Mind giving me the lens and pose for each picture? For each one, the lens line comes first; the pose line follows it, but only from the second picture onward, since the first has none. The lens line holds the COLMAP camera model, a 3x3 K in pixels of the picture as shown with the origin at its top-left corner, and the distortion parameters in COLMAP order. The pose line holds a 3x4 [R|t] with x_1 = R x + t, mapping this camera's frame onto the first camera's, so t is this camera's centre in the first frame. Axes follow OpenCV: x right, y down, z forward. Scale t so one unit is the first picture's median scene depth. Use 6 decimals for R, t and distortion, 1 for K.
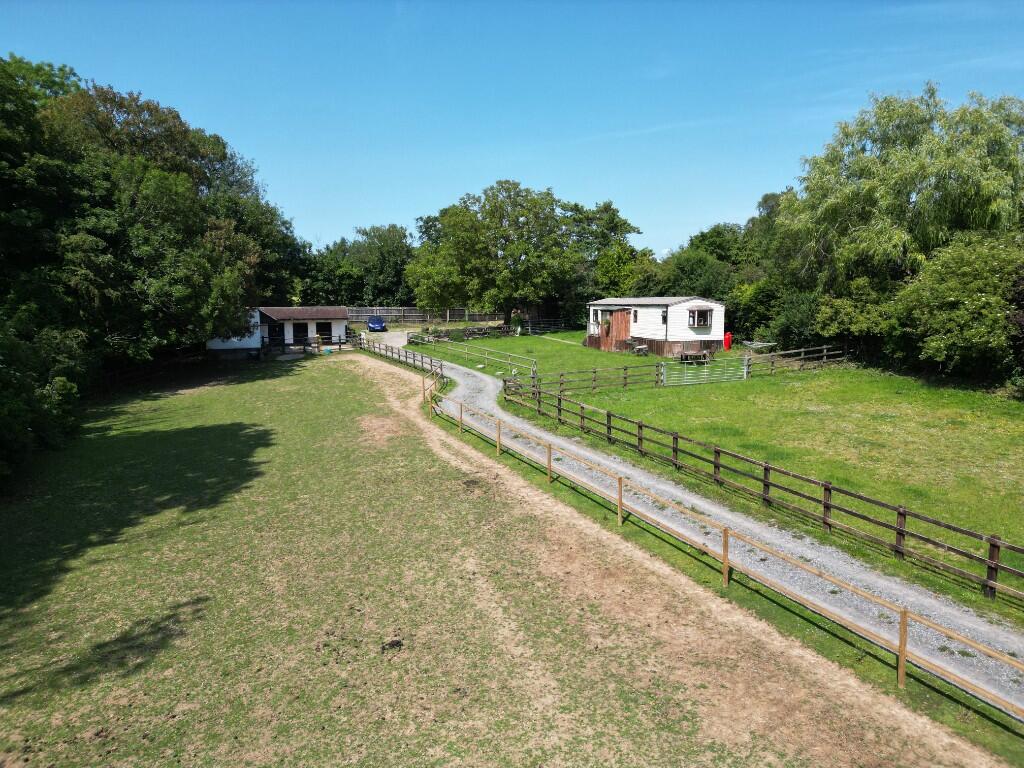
lens RADIAL K [[713.7, 0, 512.0], [0, 713.7, 384.0], [0, 0, 1]] dist [0.084481, -0.097021]
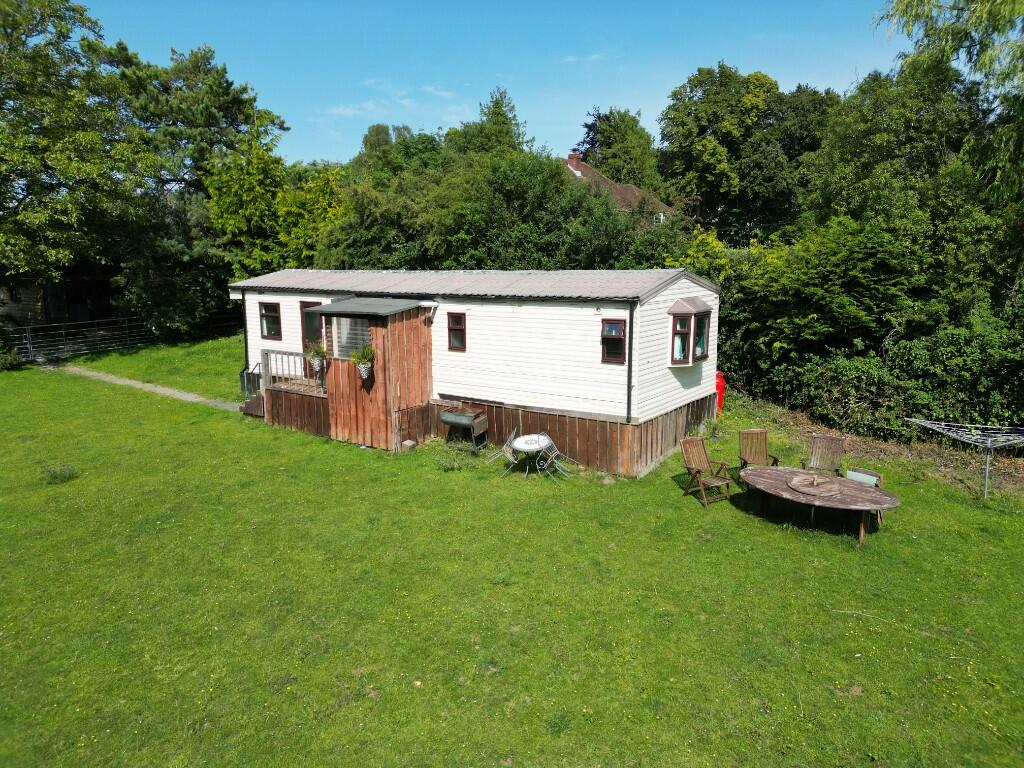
lens RADIAL K [[713.7, 0, 512.0], [0, 713.7, 384.0], [0, 0, 1]] dist [0.084481, -0.097021]
pose [[0.804734, -0.099190, 0.585291, 0.004578], [0.070965, 0.994946, 0.071042, -0.092211], [-0.589379, -0.015634, 0.807705, 0.729383]]
